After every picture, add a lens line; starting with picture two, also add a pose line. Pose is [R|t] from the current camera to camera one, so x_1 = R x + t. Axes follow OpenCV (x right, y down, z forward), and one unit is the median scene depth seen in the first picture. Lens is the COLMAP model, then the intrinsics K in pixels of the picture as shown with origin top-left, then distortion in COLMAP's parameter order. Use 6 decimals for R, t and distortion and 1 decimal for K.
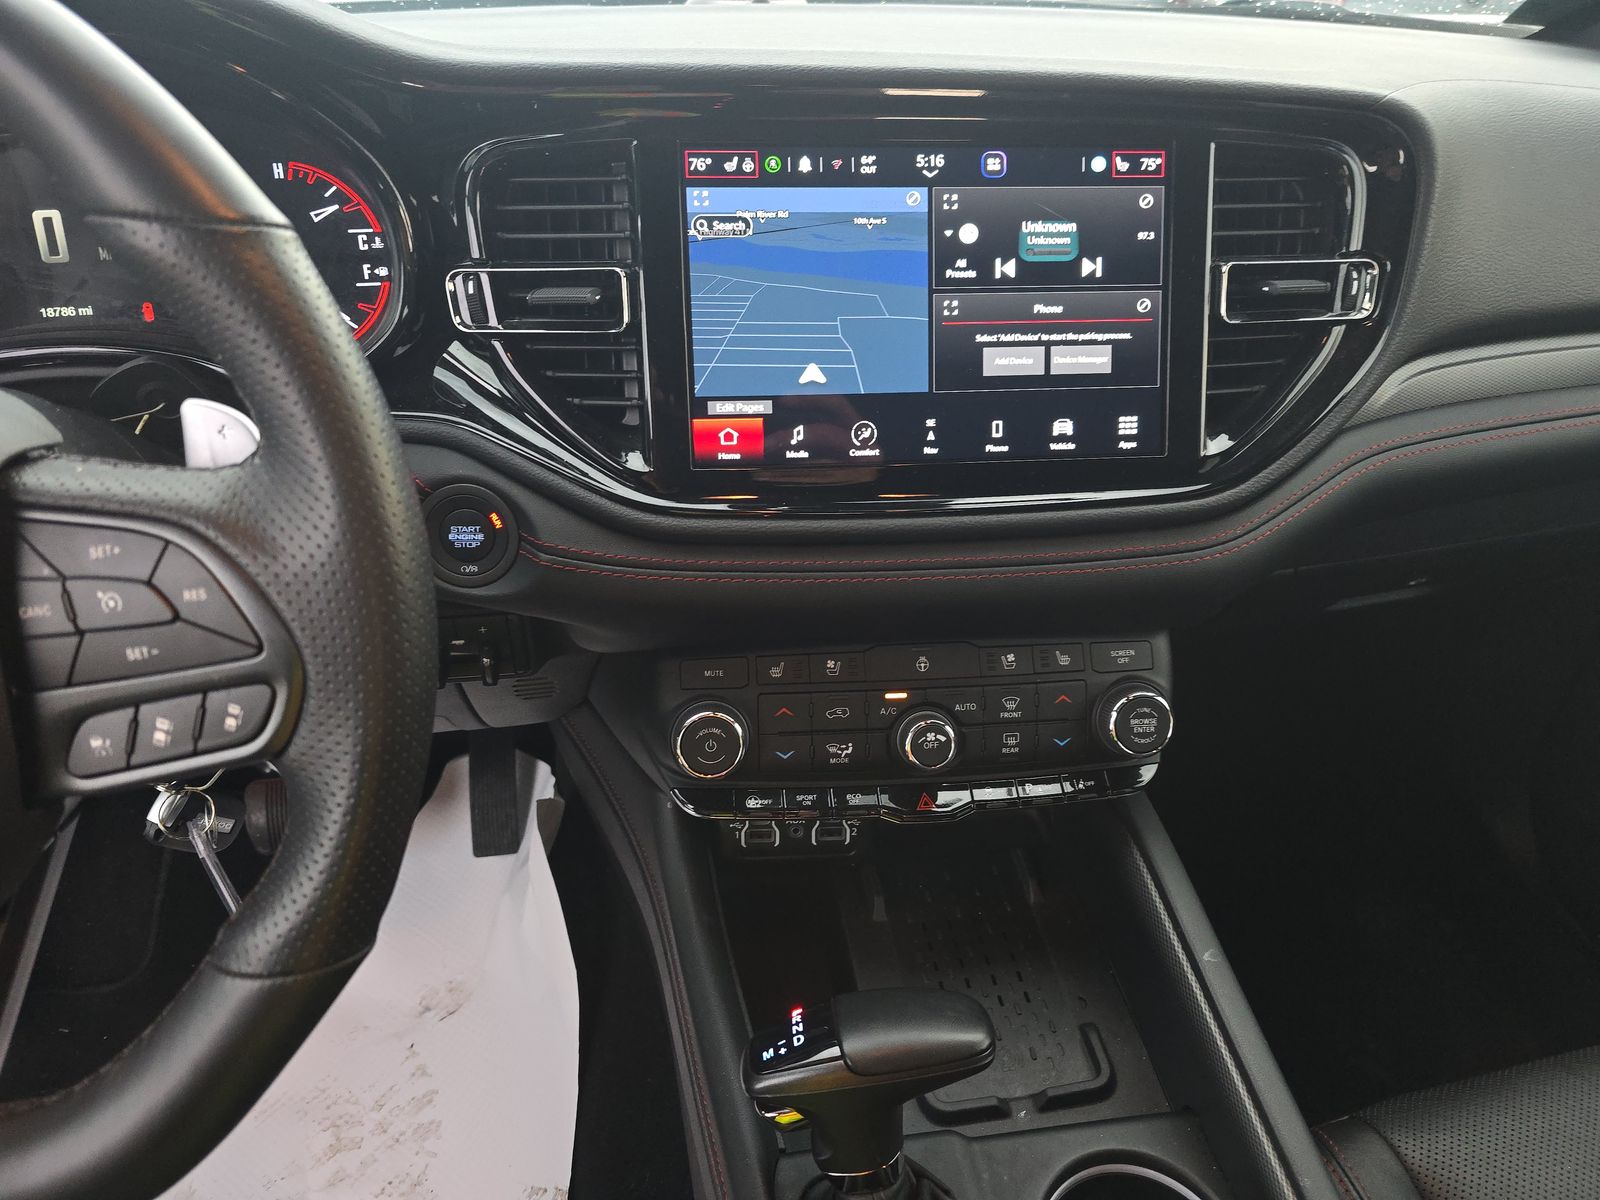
lens RADIAL K [[1071.1, 0, 800.0], [0, 1071.1, 600.0], [0, 0, 1]] dist [0.060978, -0.084556]
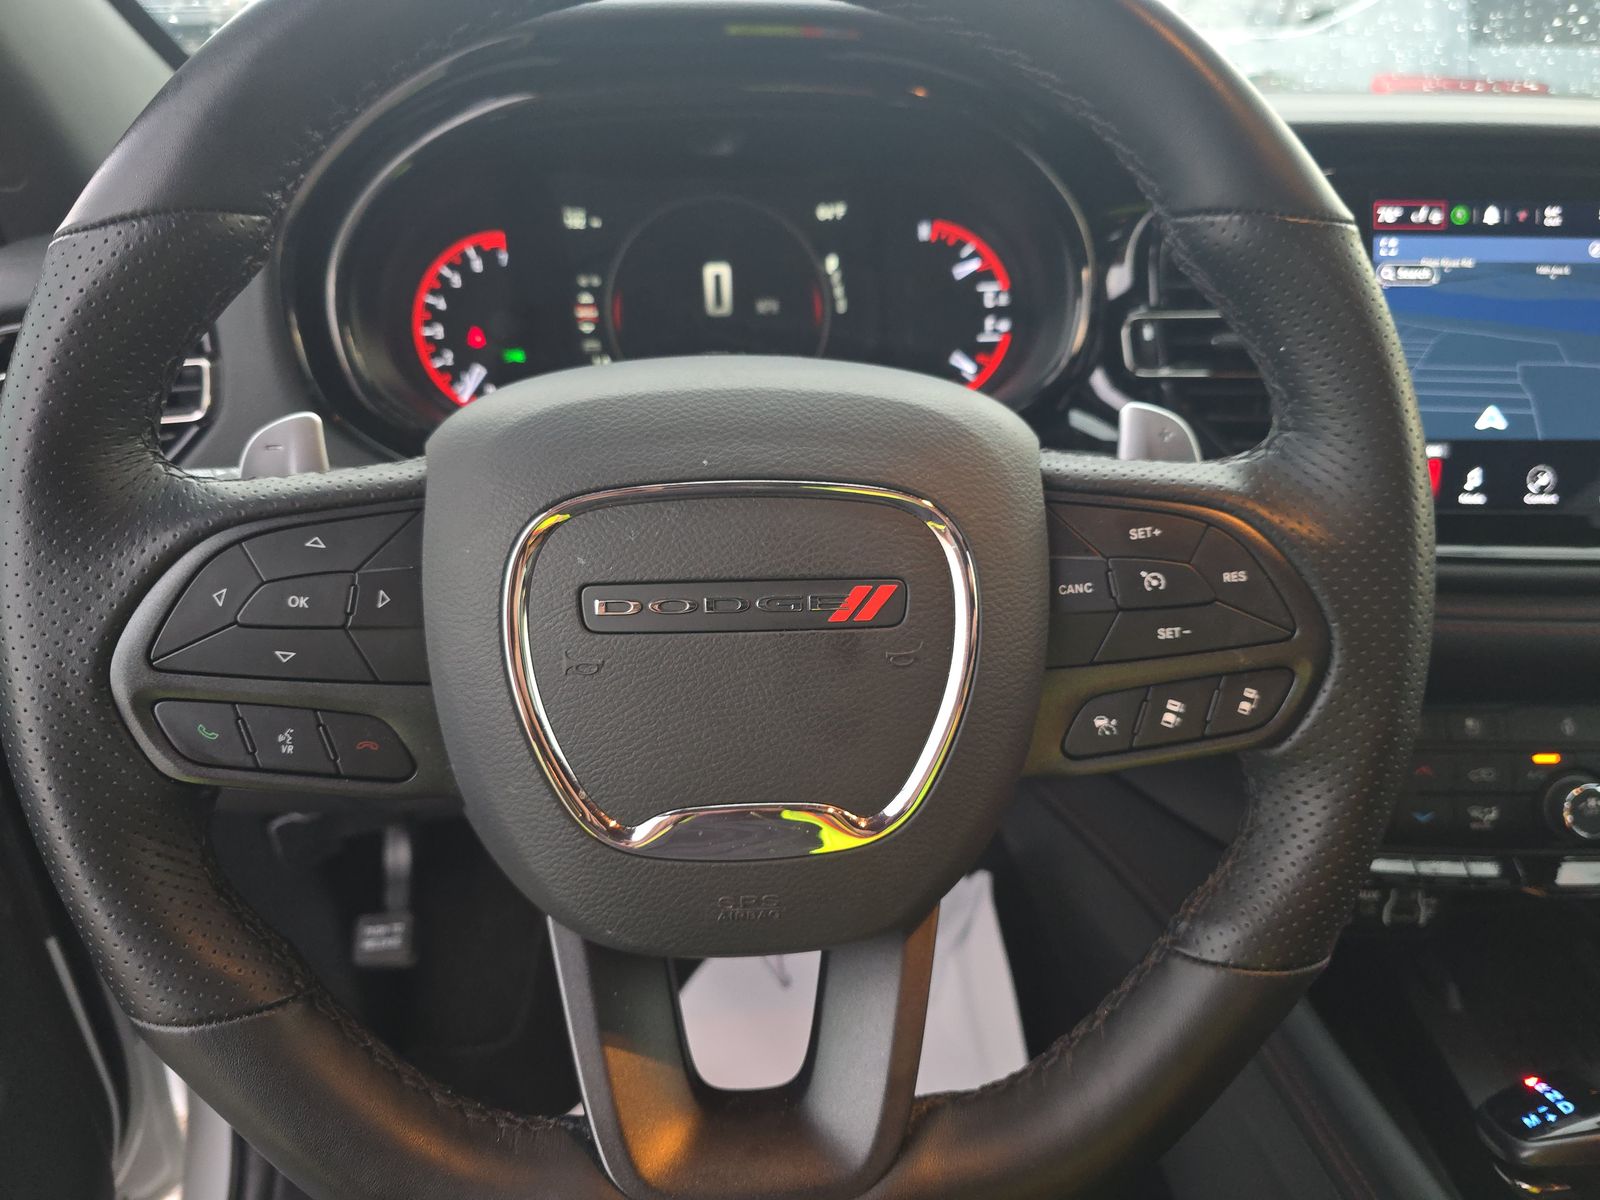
lens RADIAL K [[1096.1, 0, 800.0], [0, 1096.1, 600.0], [0, 0, 1]] dist [-0.031332, -0.002190]
pose [[0.990901, 0.027688, -0.131716, -0.489802], [-0.041108, 0.994109, -0.100286, 0.081002], [0.128164, 0.104788, 0.986202, -0.039455]]
